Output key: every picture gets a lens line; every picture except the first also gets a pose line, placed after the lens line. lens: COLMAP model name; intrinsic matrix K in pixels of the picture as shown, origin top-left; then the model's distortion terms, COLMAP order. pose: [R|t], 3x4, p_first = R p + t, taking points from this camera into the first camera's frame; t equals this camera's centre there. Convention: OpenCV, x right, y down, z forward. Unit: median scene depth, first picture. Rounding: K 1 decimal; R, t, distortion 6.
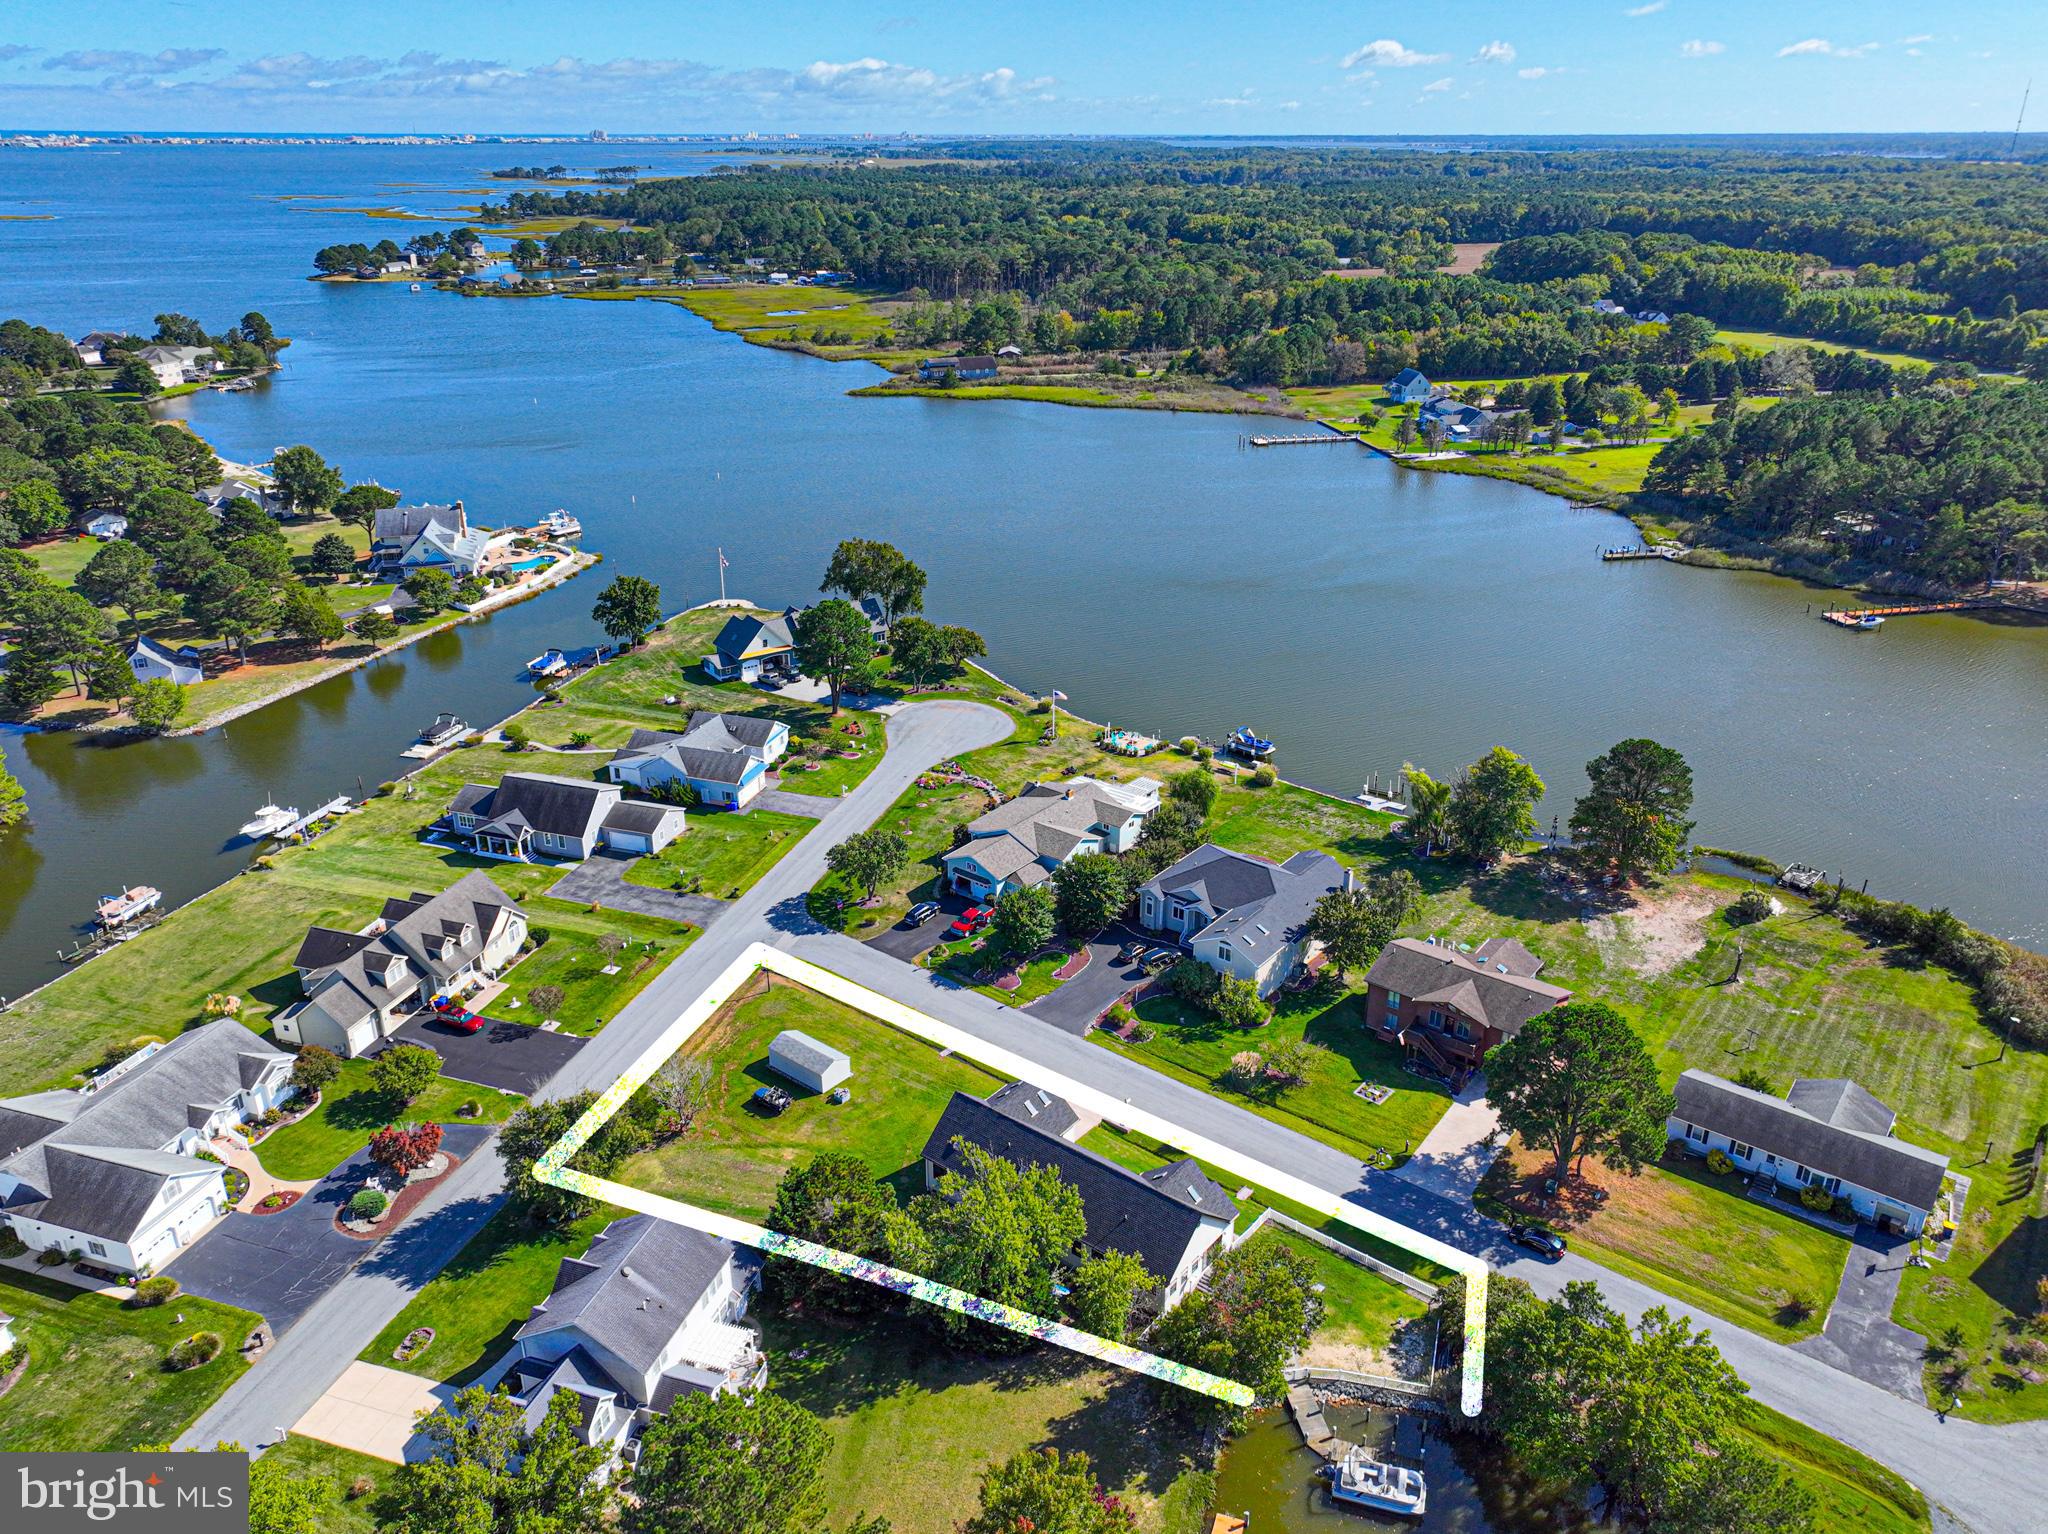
lens RADIAL K [[1470.0, 0, 1025.3], [0, 1470.0, 766.3], [0, 0, 1]] dist [-0.004535, 0.023143]
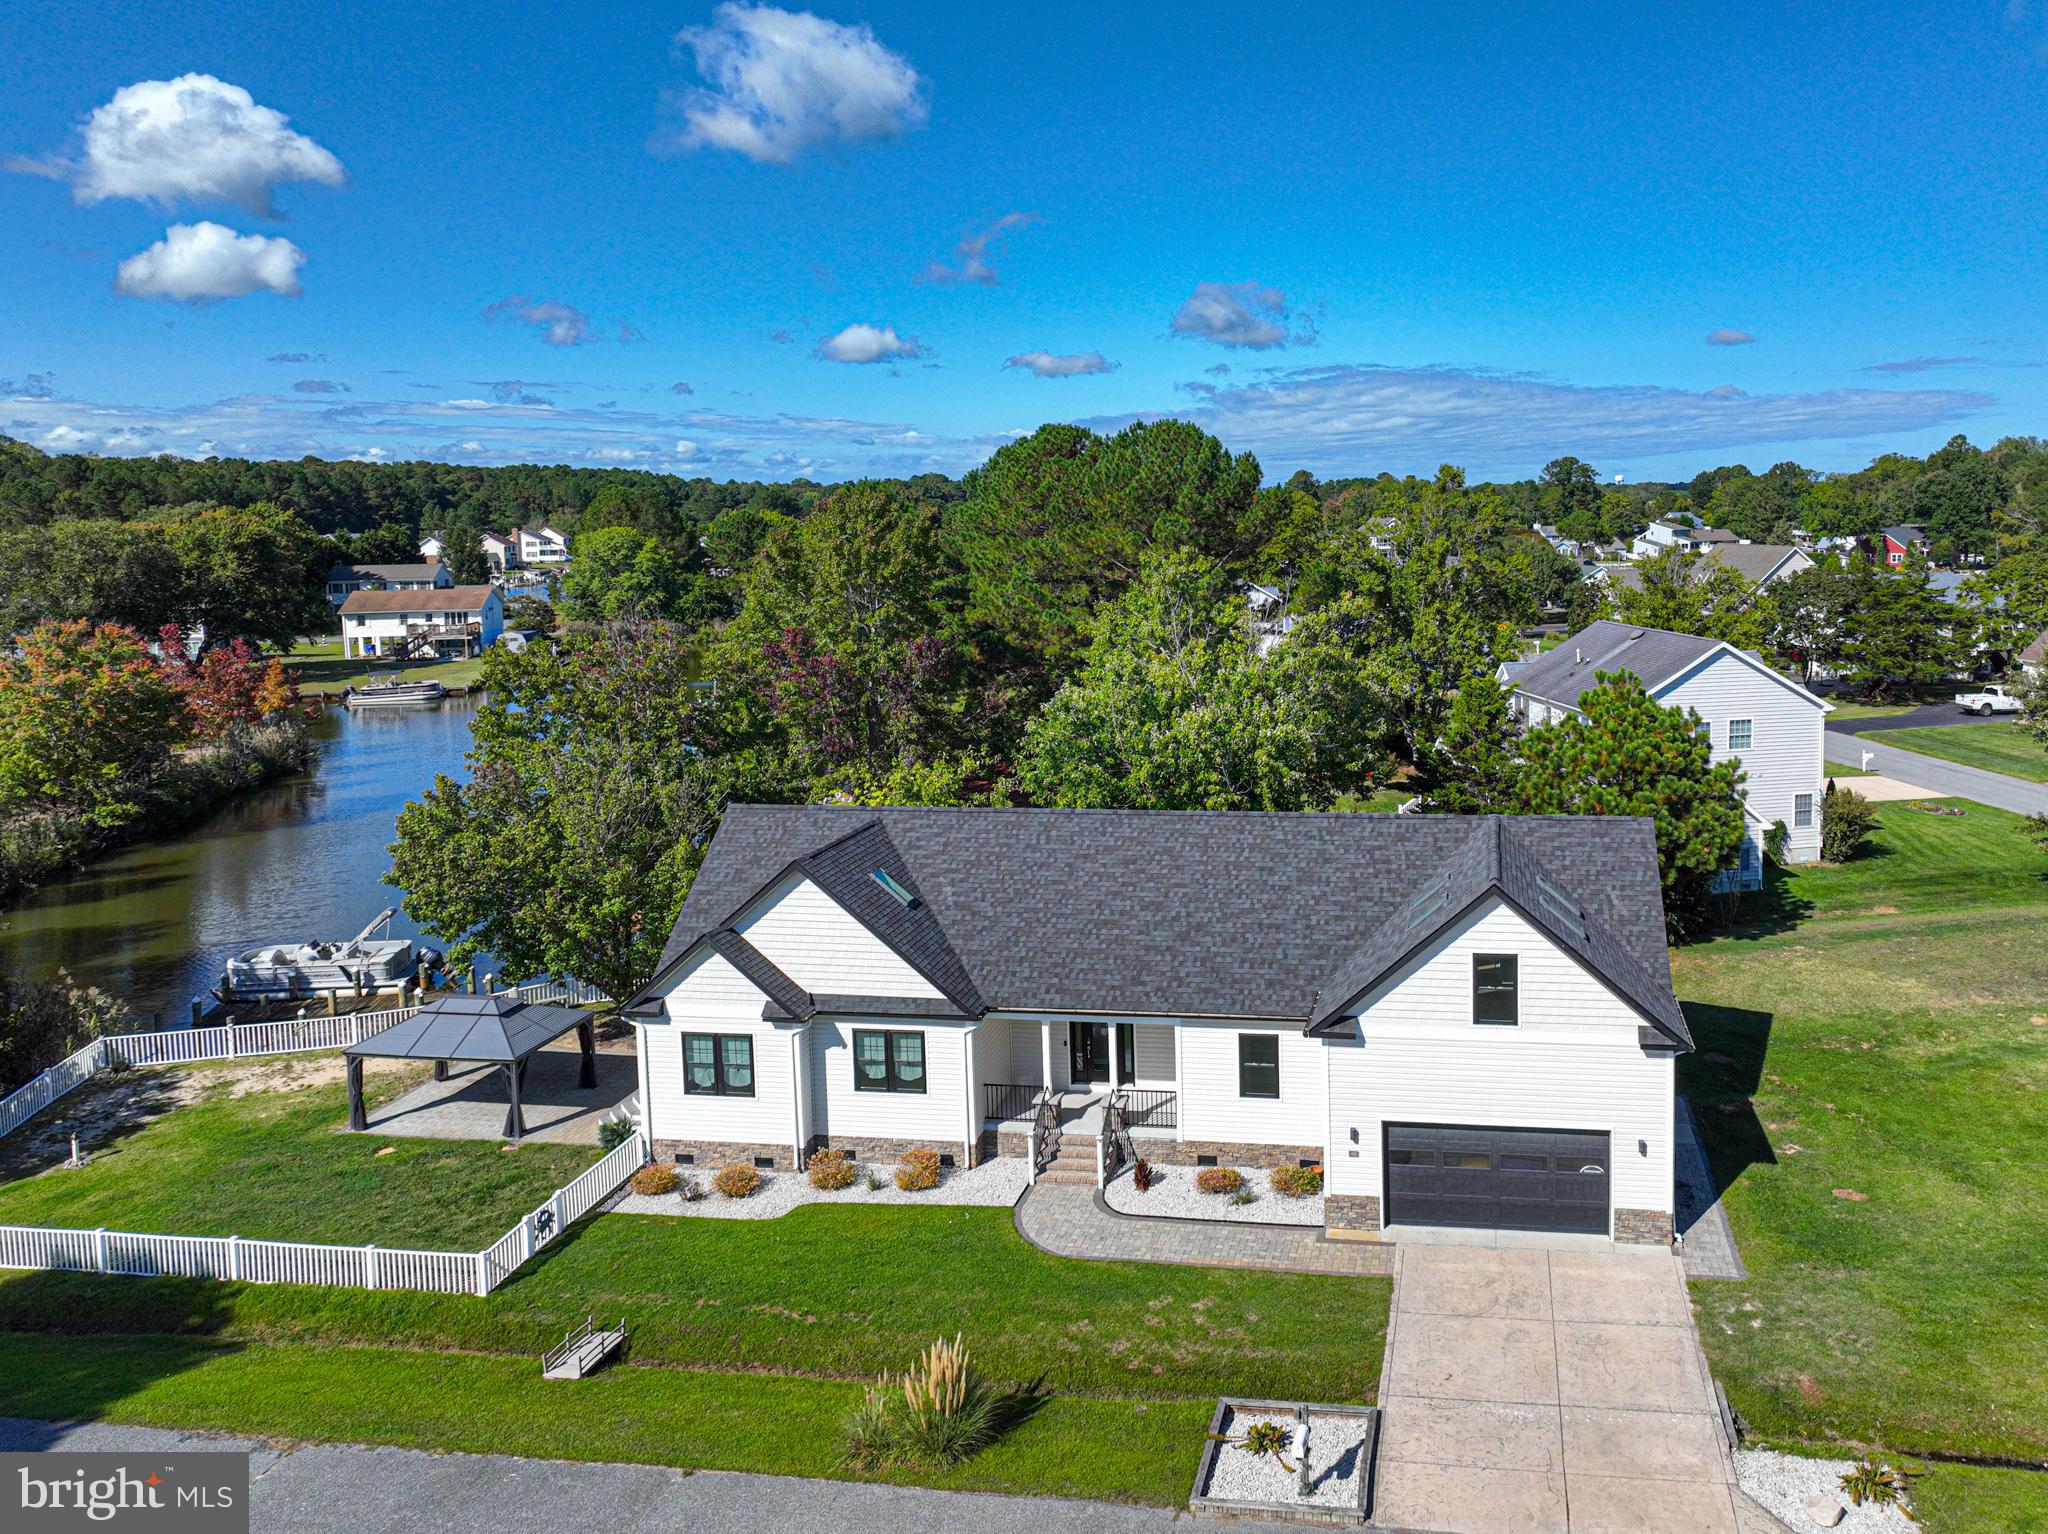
lens RADIAL K [[1528.1, 0, 1284.2], [0, 1528.1, 645.3], [0, 0, 1]] dist [0.001788, 0.006020]
pose [[-0.860350, 0.057221, -0.506481, 0.104715], [-0.191273, 0.884814, 0.424876, 0.045774], [0.472453, 0.462418, -0.750305, 0.725605]]
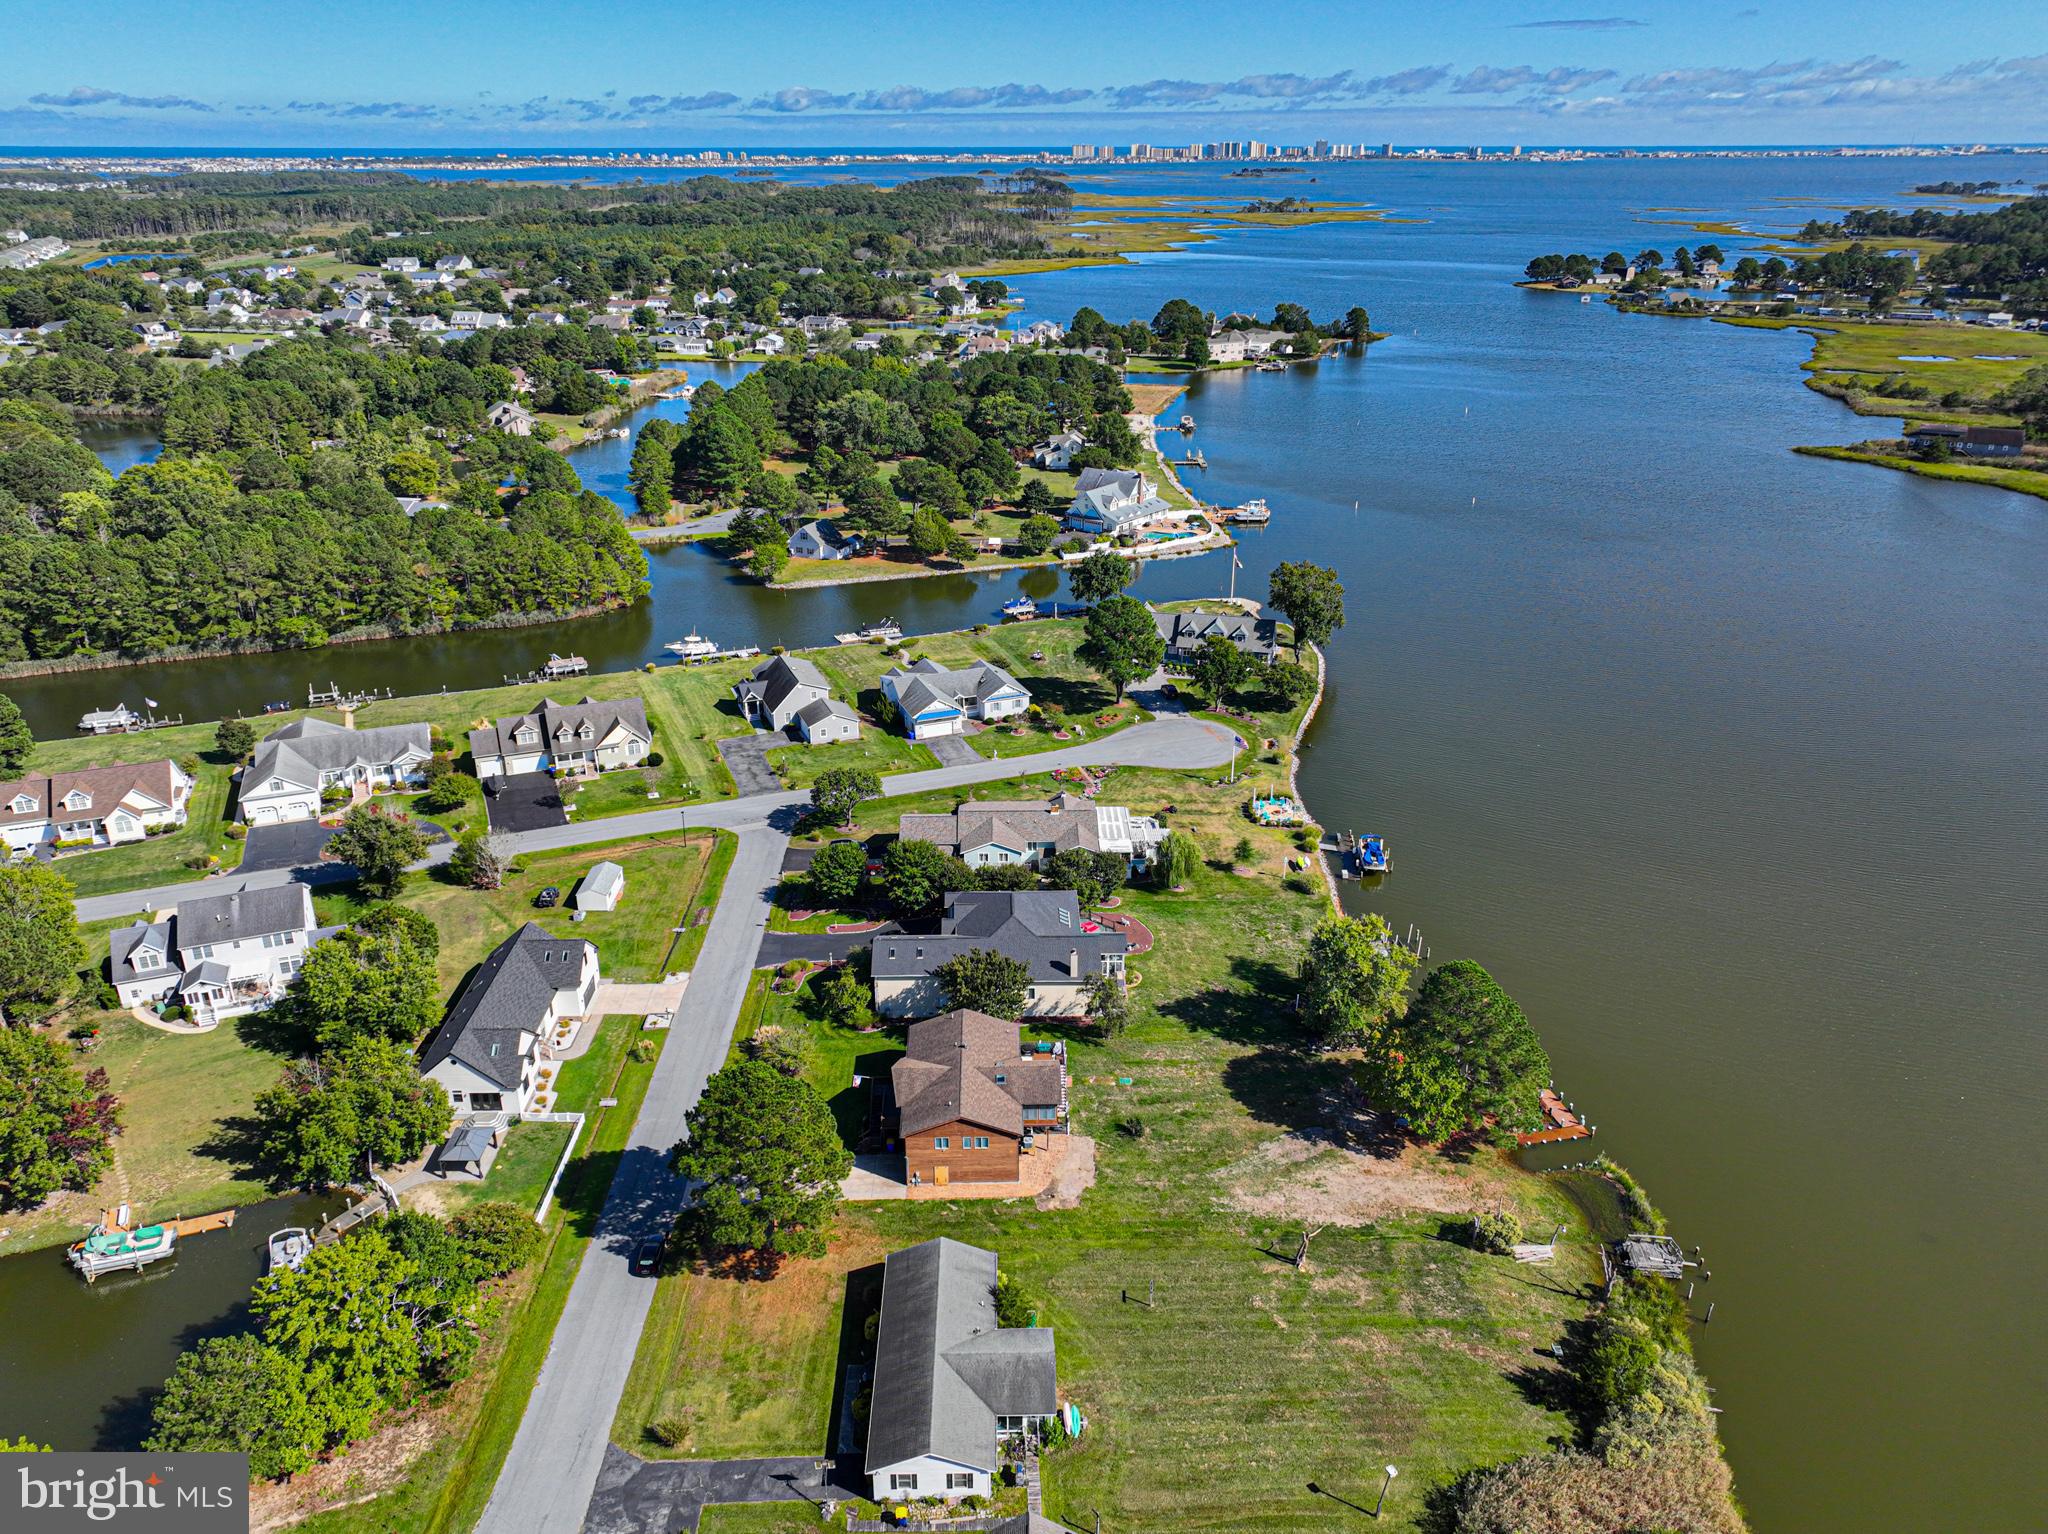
lens RADIAL K [[1470.0, 0, 1025.3], [0, 1470.0, 766.3], [0, 0, 1]] dist [-0.004535, 0.023143]
pose [[0.634677, 0.300846, -0.711812, 0.663937], [-0.305851, 0.943686, 0.126140, -0.118780], [0.709676, 0.137650, 0.690950, 0.254561]]
